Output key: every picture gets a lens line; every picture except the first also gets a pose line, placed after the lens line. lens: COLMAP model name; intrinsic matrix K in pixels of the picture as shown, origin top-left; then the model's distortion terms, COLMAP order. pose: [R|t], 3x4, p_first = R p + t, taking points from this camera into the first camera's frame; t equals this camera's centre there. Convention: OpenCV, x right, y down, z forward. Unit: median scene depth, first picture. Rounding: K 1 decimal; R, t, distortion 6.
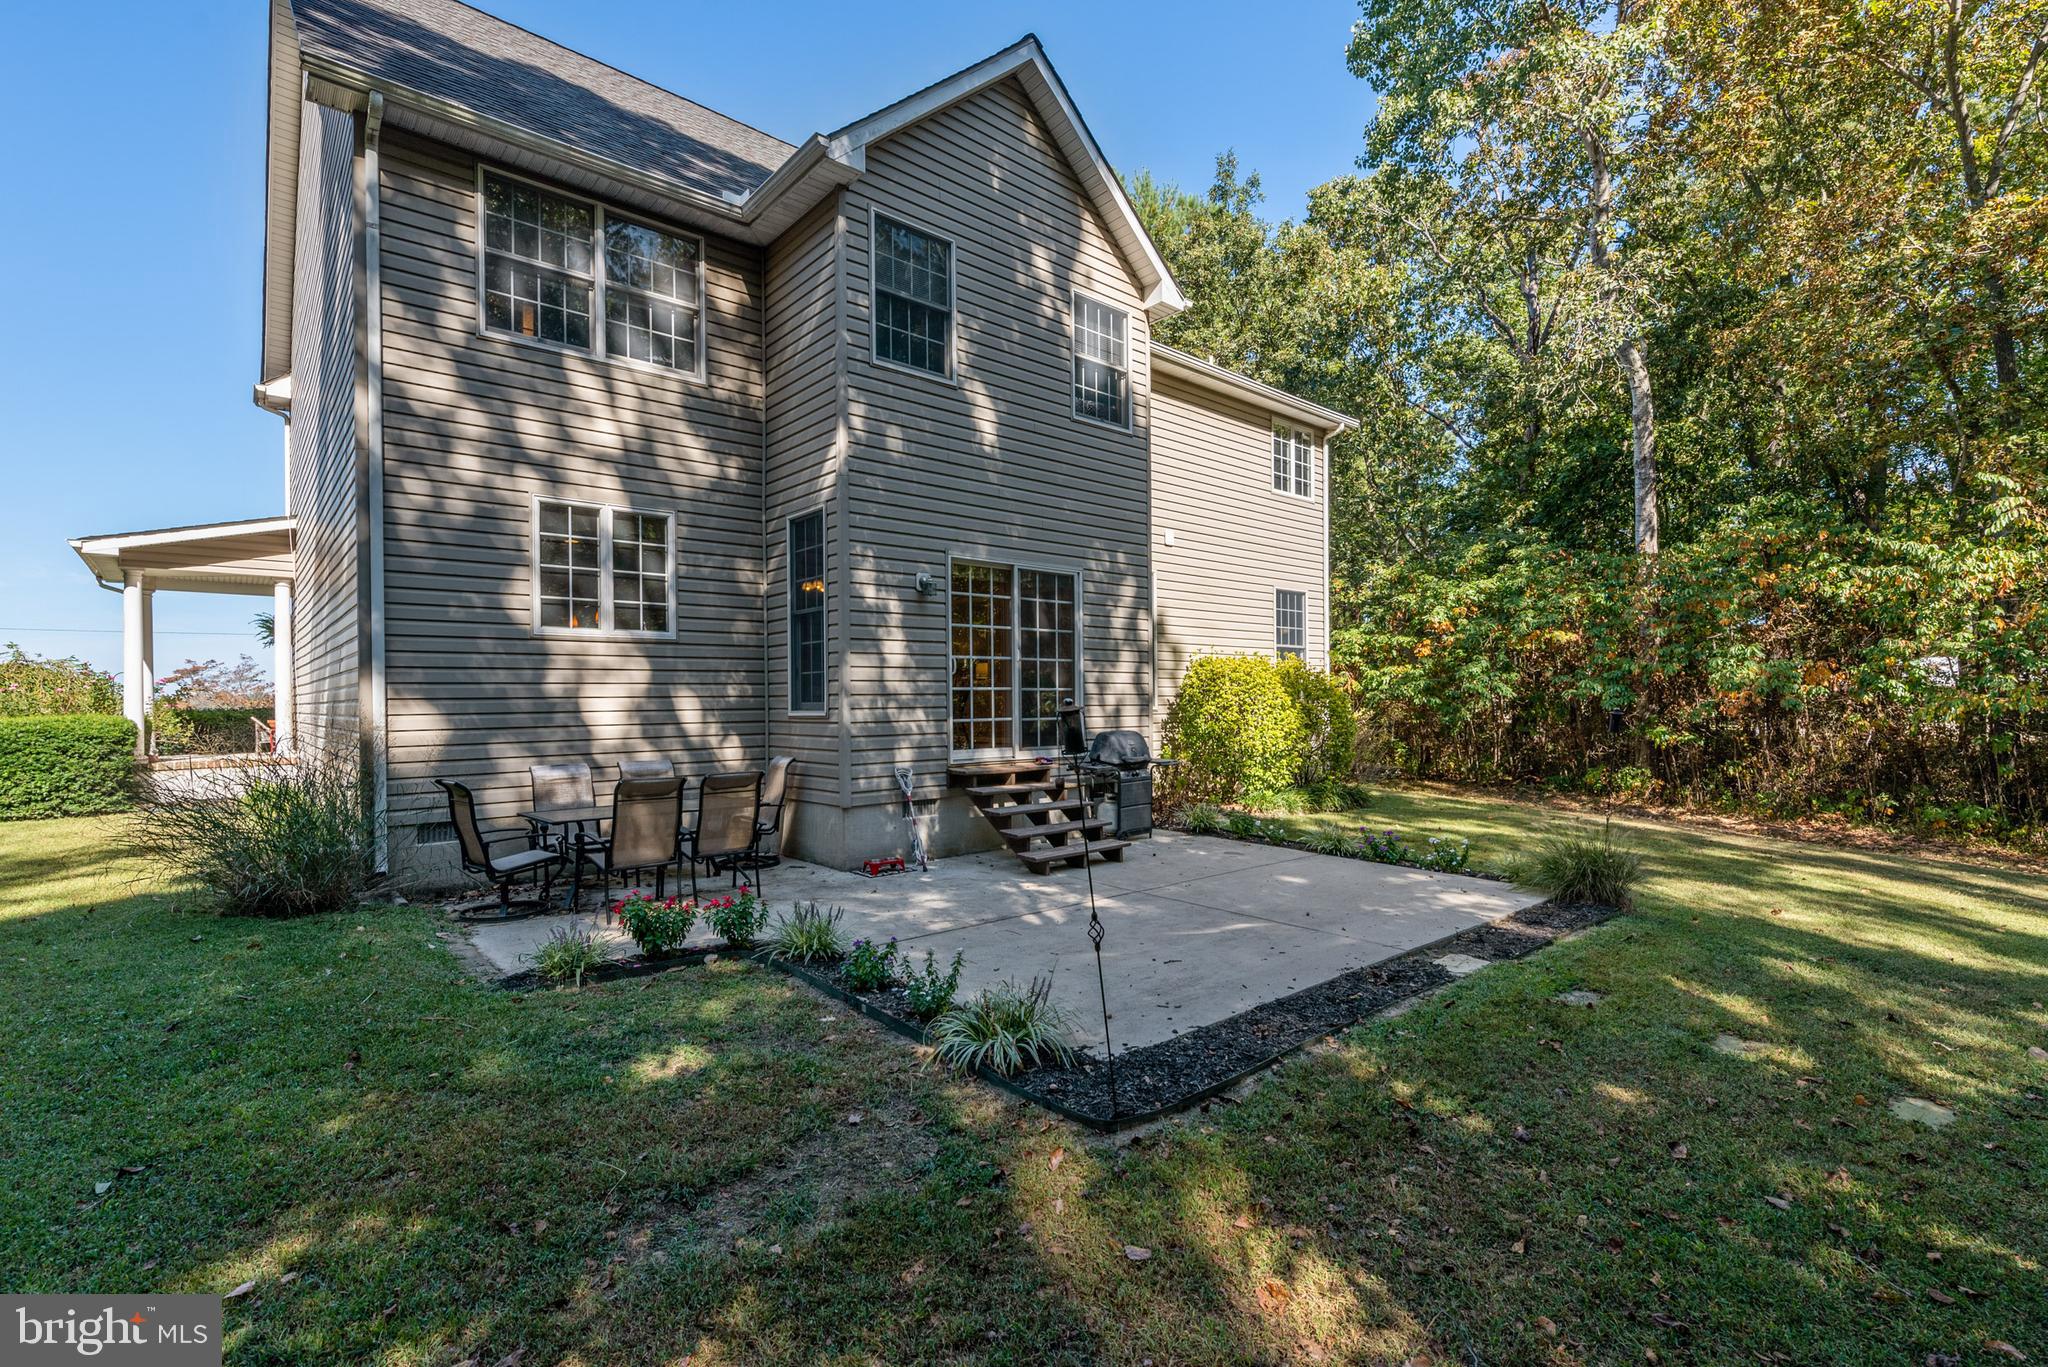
lens RADIAL K [[890.0, 0, 1020.7], [0, 890.0, 696.3], [0, 0, 1]] dist [-0.005477, -0.000543]
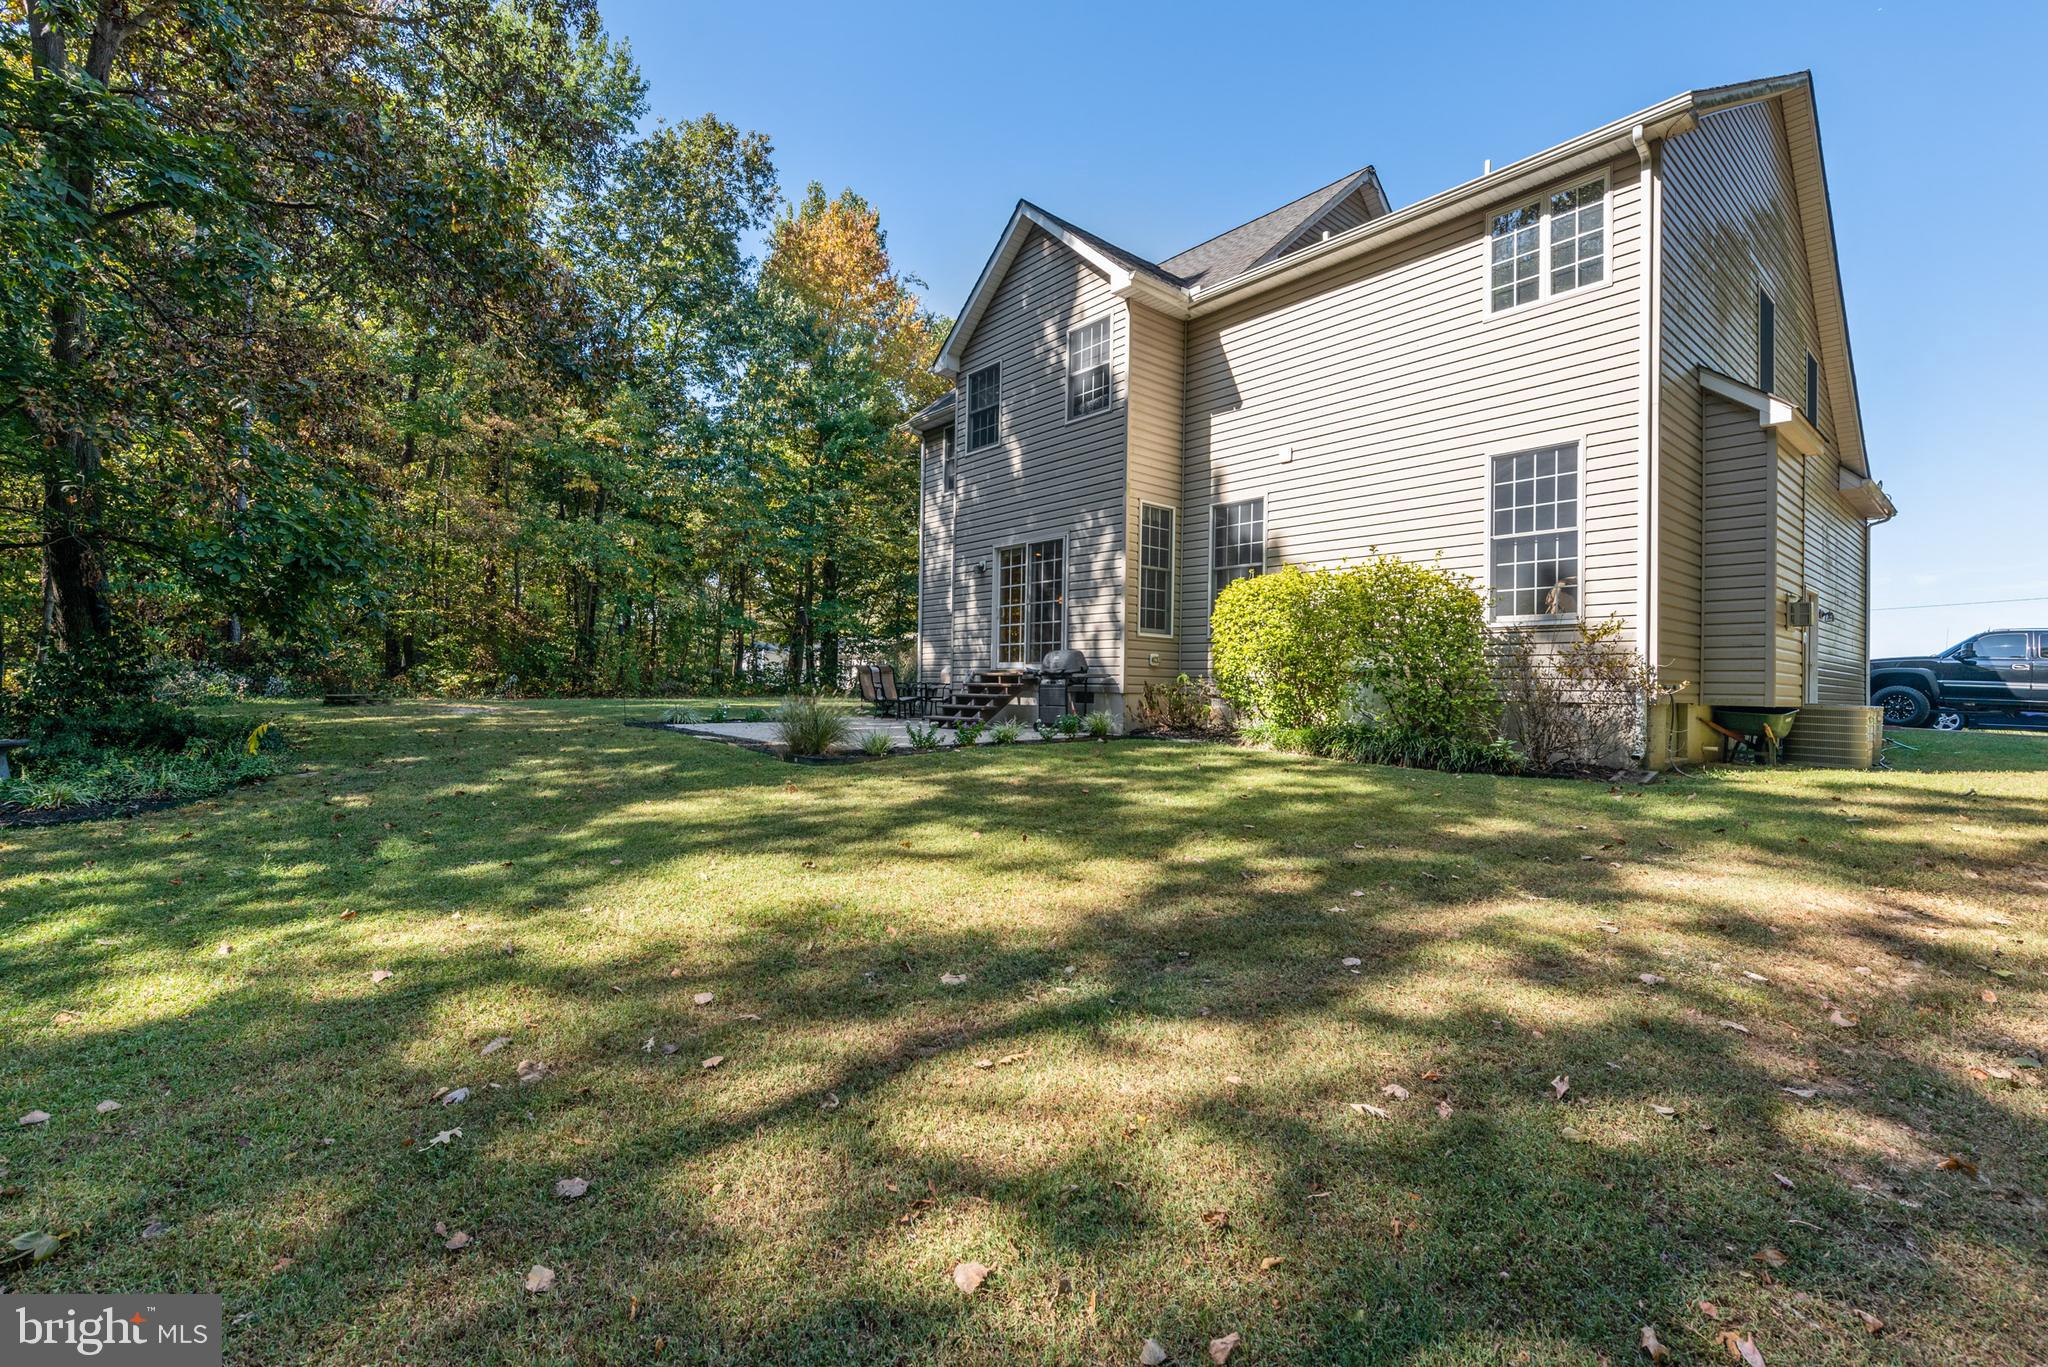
lens RADIAL K [[890.0, 0, 1013.3], [0, 890.0, 682.0], [0, 0, 1]] dist [-0.005477, -0.000543]
pose [[-0.003653, -0.009702, -0.999946, 1.496087], [-0.021310, 0.999727, -0.009622, 0.105280], [0.999766, 0.021273, -0.003859, 0.972665]]
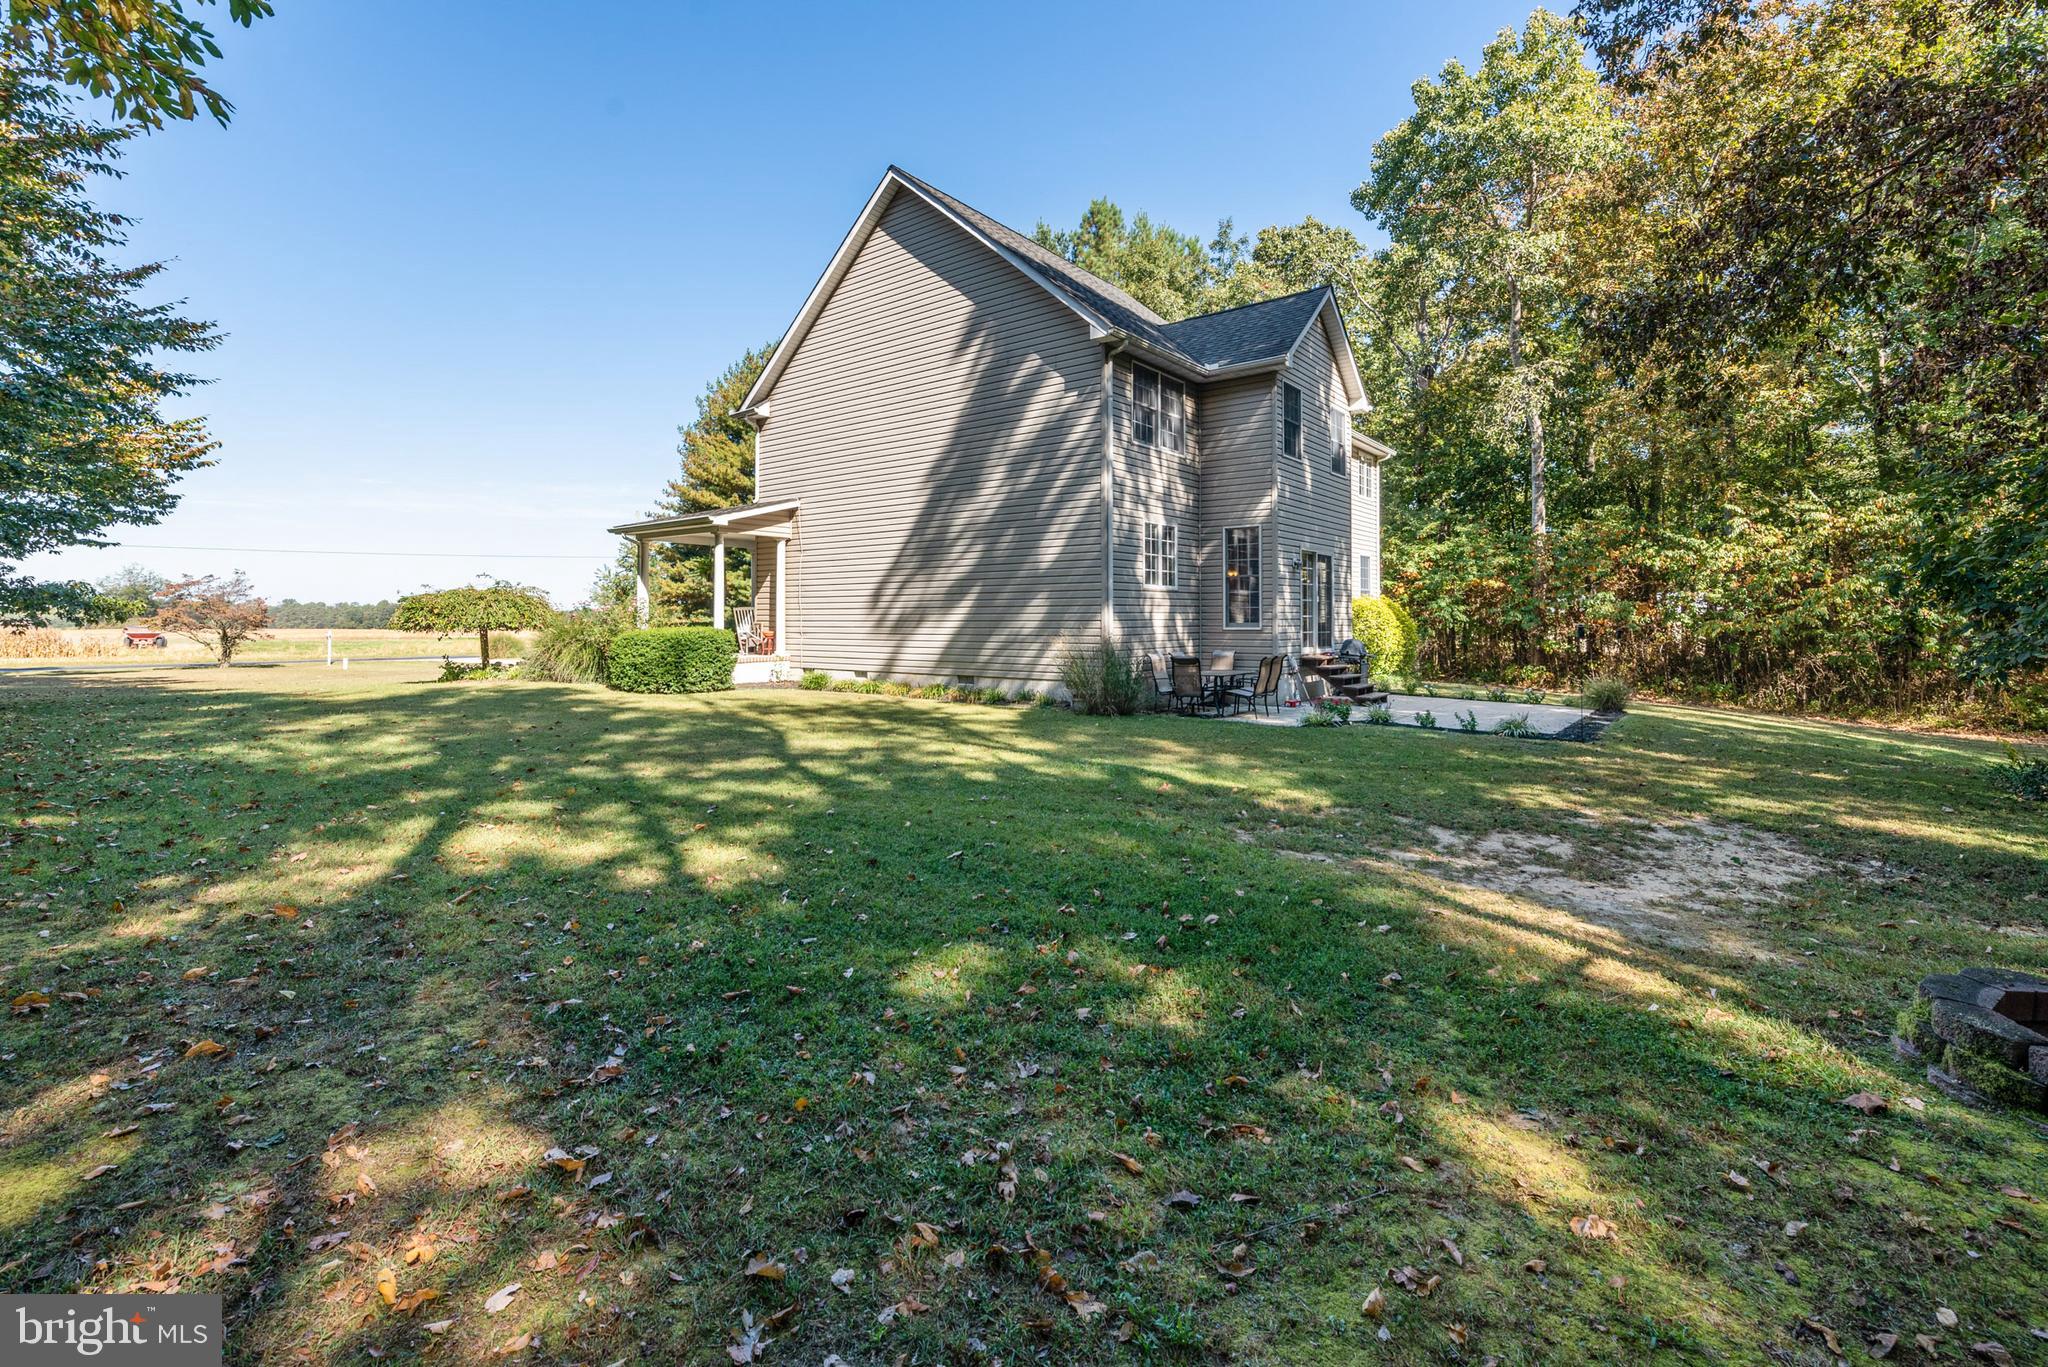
lens RADIAL K [[890.0, 0, 984.8], [0, 890.0, 596.0], [0, 0, 1]] dist [-0.005477, -0.000543]
pose [[0.985142, 0.012512, 0.171286, -1.032737], [-0.008868, 0.999718, -0.022024, -0.002861], [-0.171513, 0.020178, 0.984975, -0.765205]]
